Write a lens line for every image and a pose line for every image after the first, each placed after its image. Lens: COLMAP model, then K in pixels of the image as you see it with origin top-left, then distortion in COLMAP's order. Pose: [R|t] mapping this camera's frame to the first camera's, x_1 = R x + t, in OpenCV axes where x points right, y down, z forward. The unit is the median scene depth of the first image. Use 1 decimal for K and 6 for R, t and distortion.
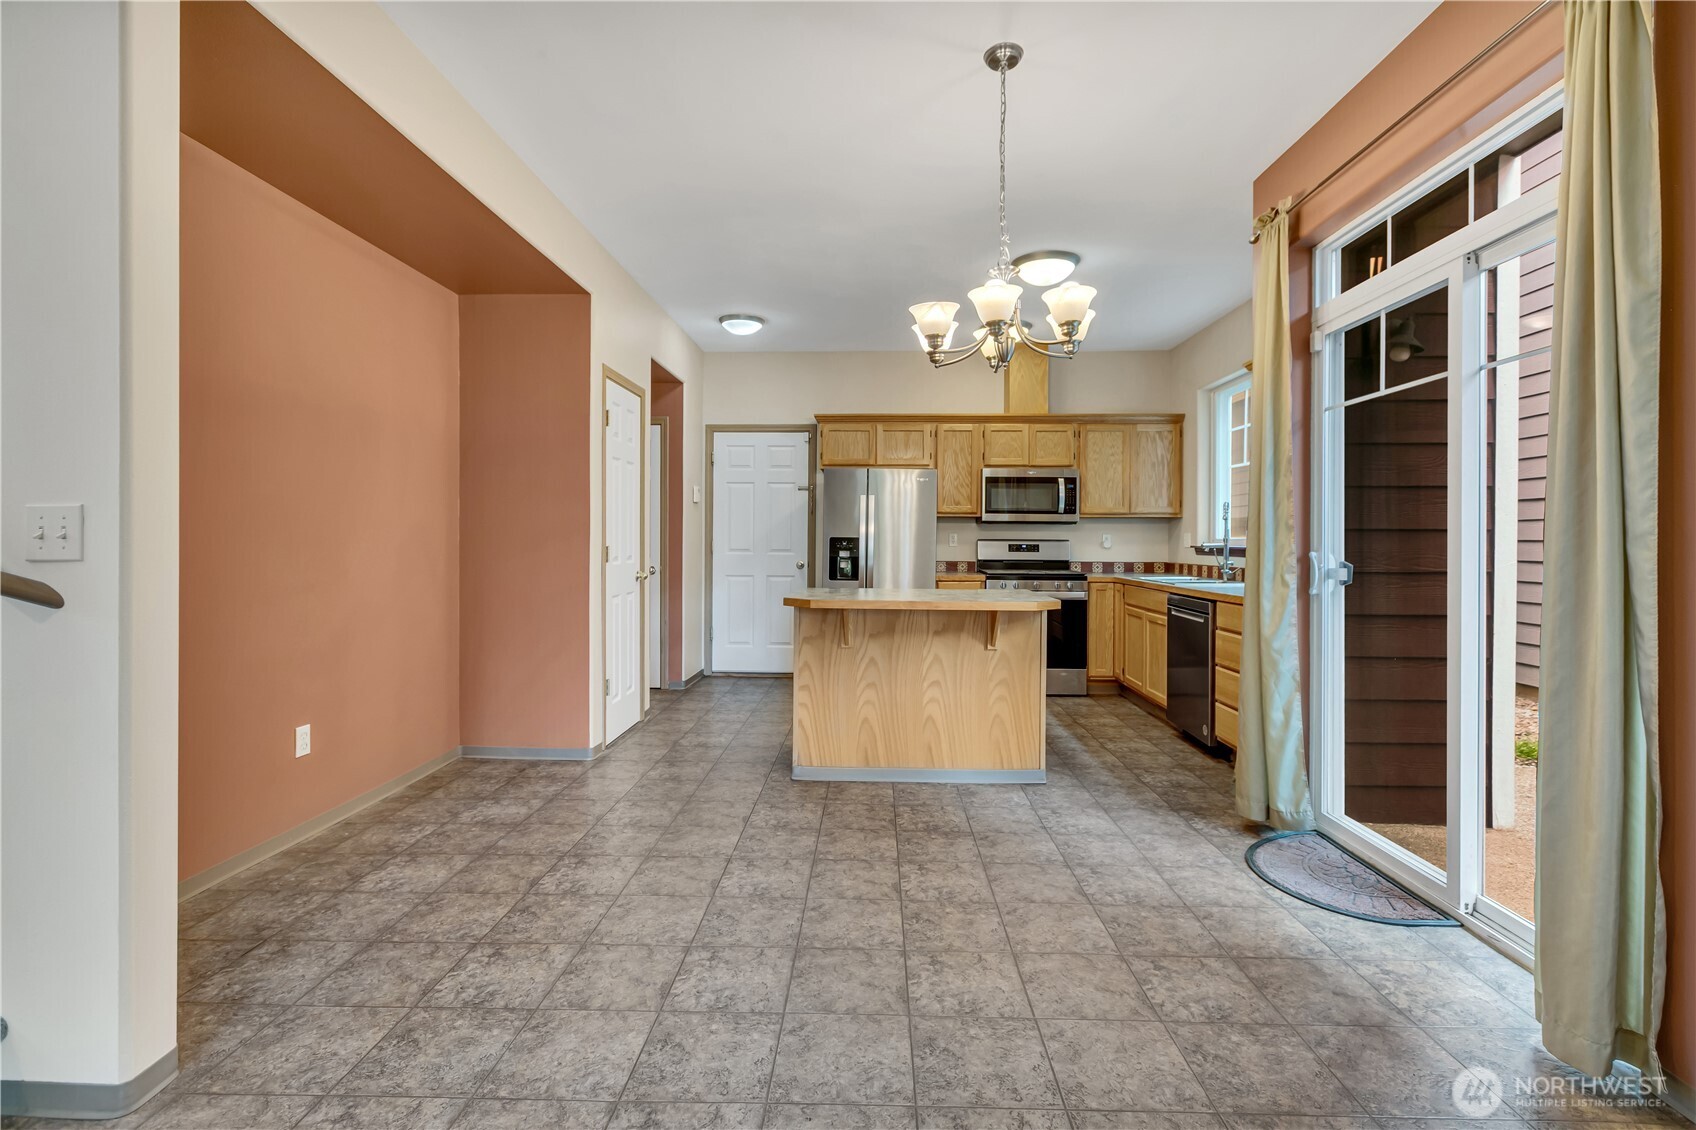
lens RADIAL K [[767.8, 0, 859.0], [0, 767.8, 546.4], [0, 0, 1]] dist [-0.000124, -0.000331]
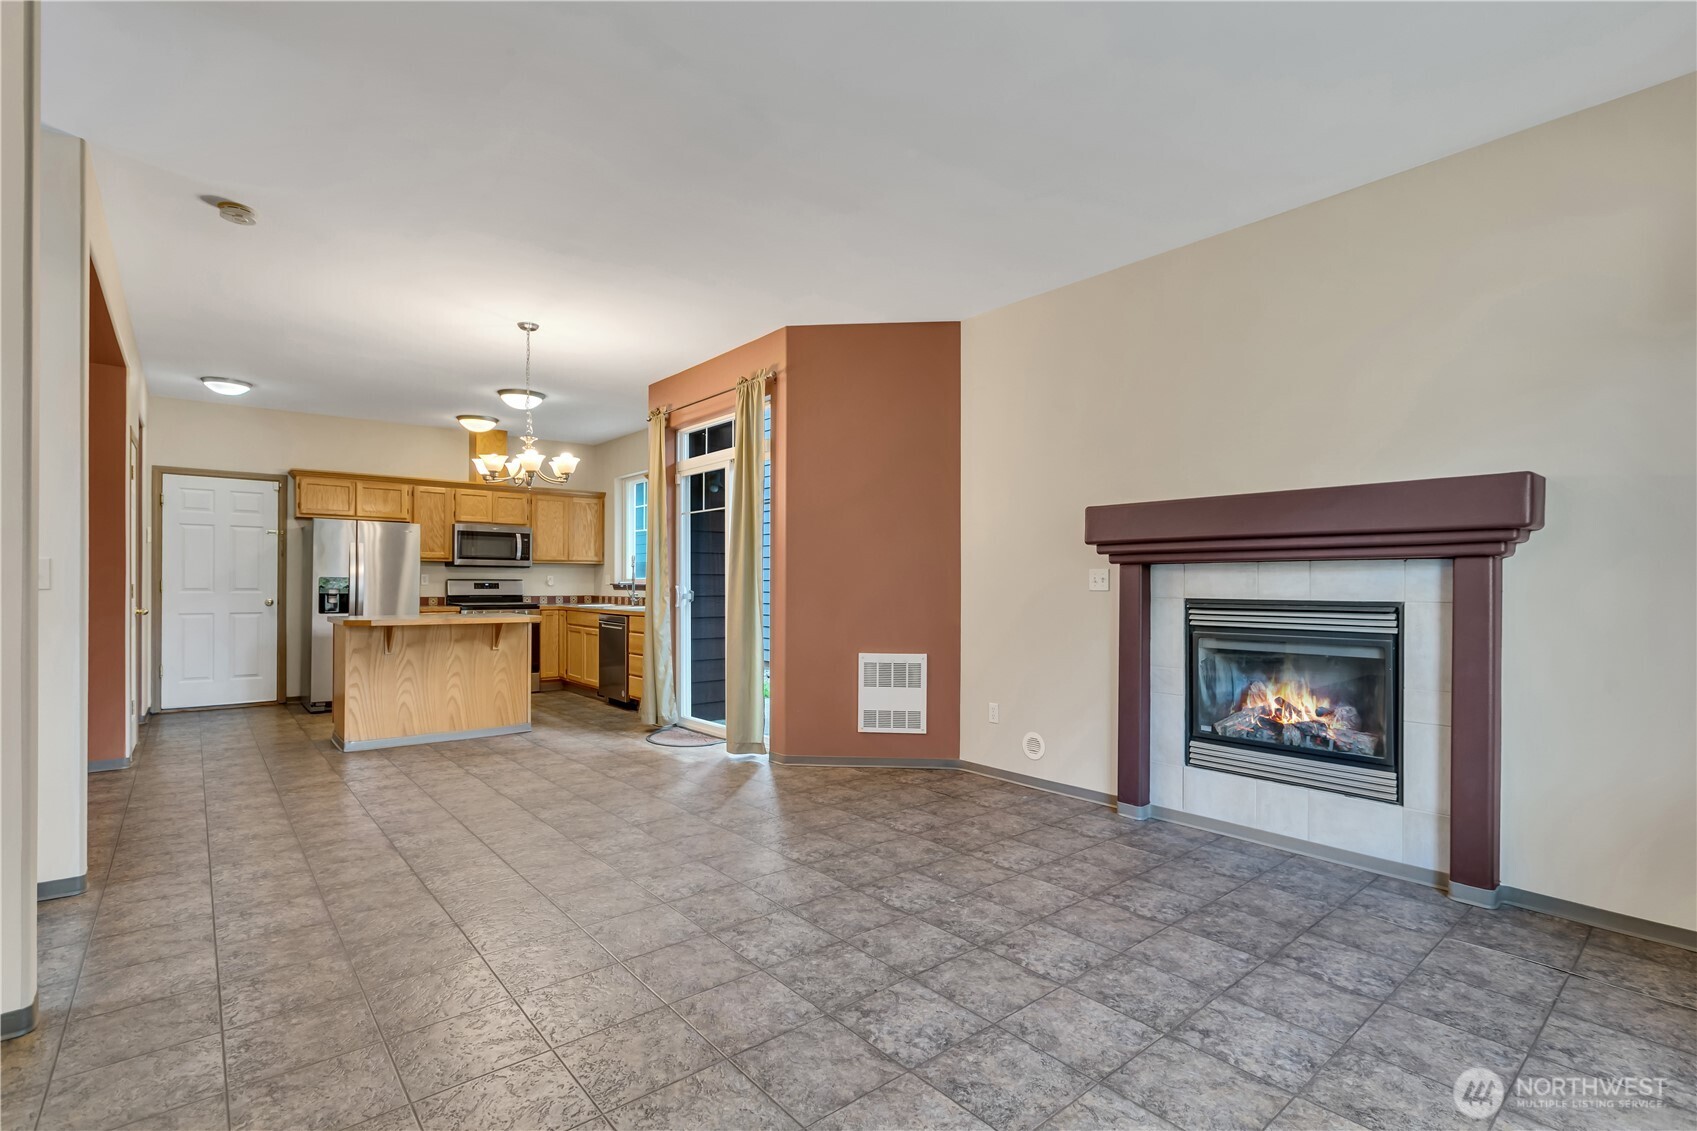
lens RADIAL K [[791.7, 0, 848.8], [0, 791.7, 571.9], [0, 0, 1]] dist [0.005180, 0.000336]
pose [[0.751772, 0.007200, 0.659383, -0.251514], [0.005441, 0.999839, -0.017121, 0.005870], [-0.659400, 0.016459, 0.751612, -0.493669]]
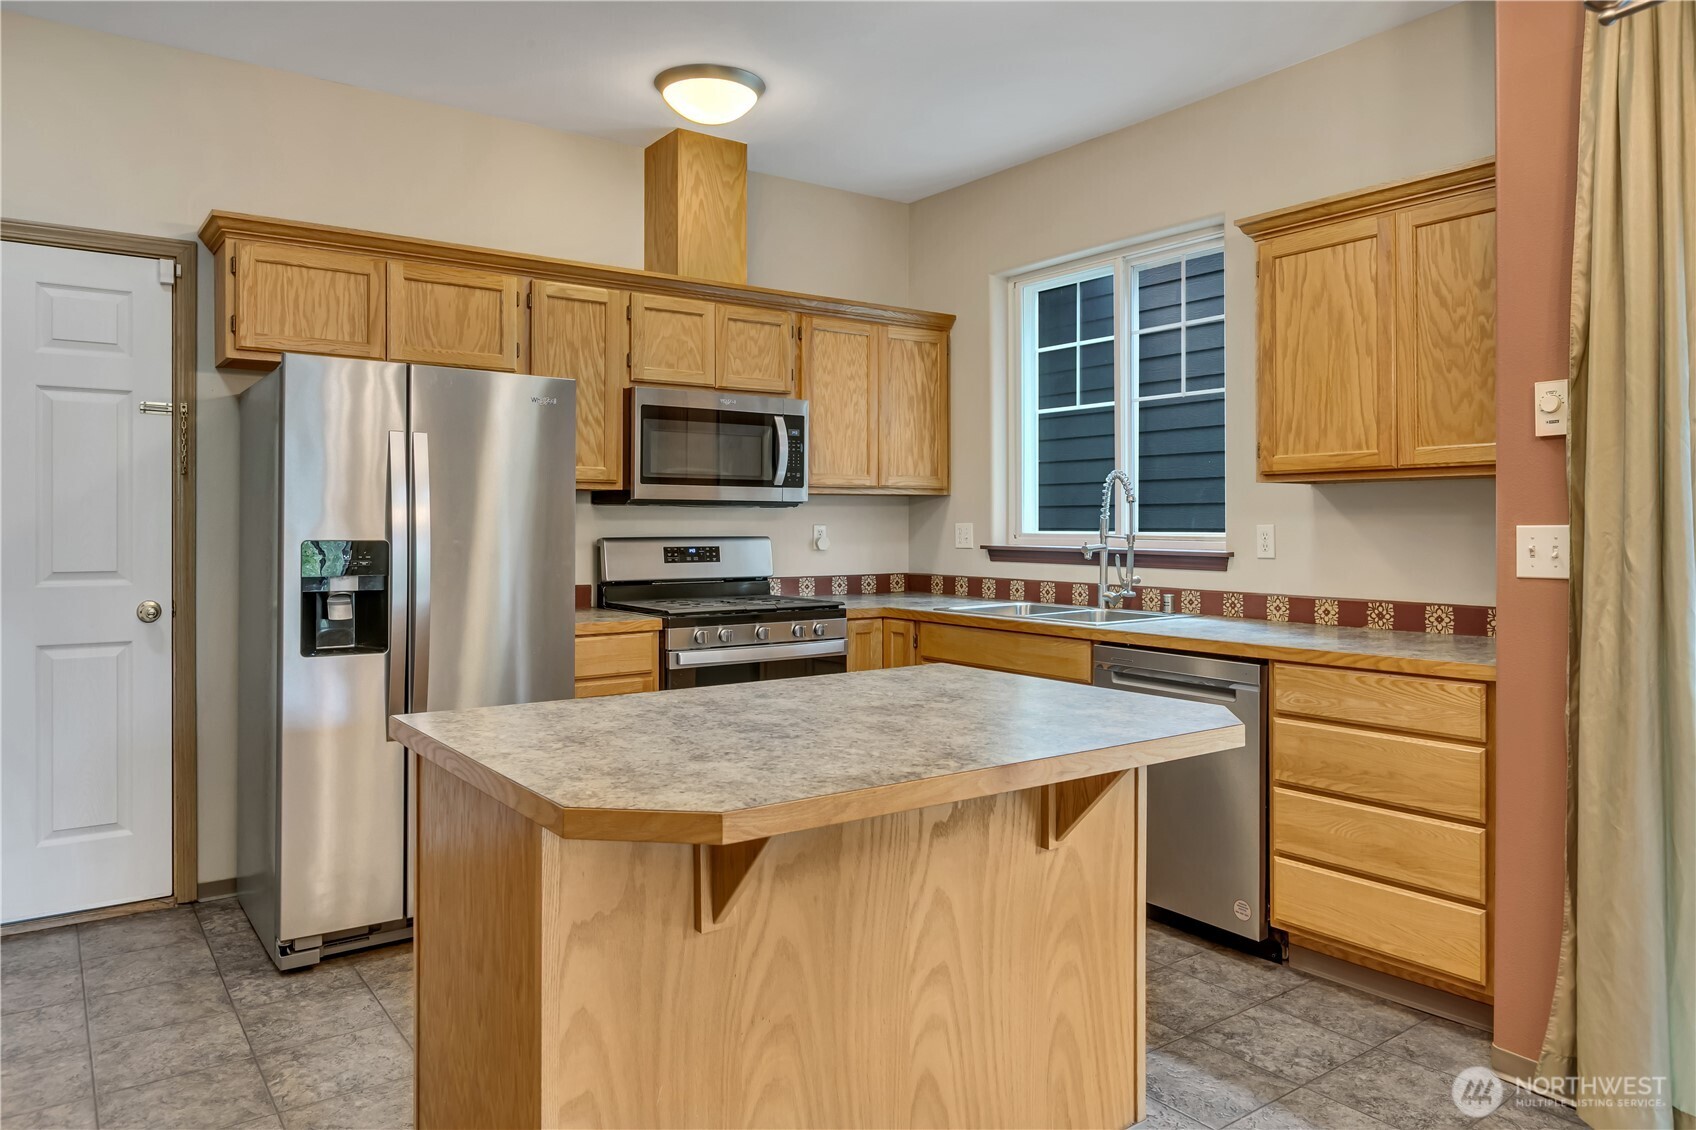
lens RADIAL K [[1114.8, 0, 855.7], [0, 1114.8, 534.3], [0, 0, 1]] dist [0.003885, -0.000523]
pose [[0.791885, -0.011843, 0.610555, -0.170002], [0.009575, 0.999930, 0.006976, -0.017917], [-0.610595, 0.000322, 0.791943, 0.446929]]
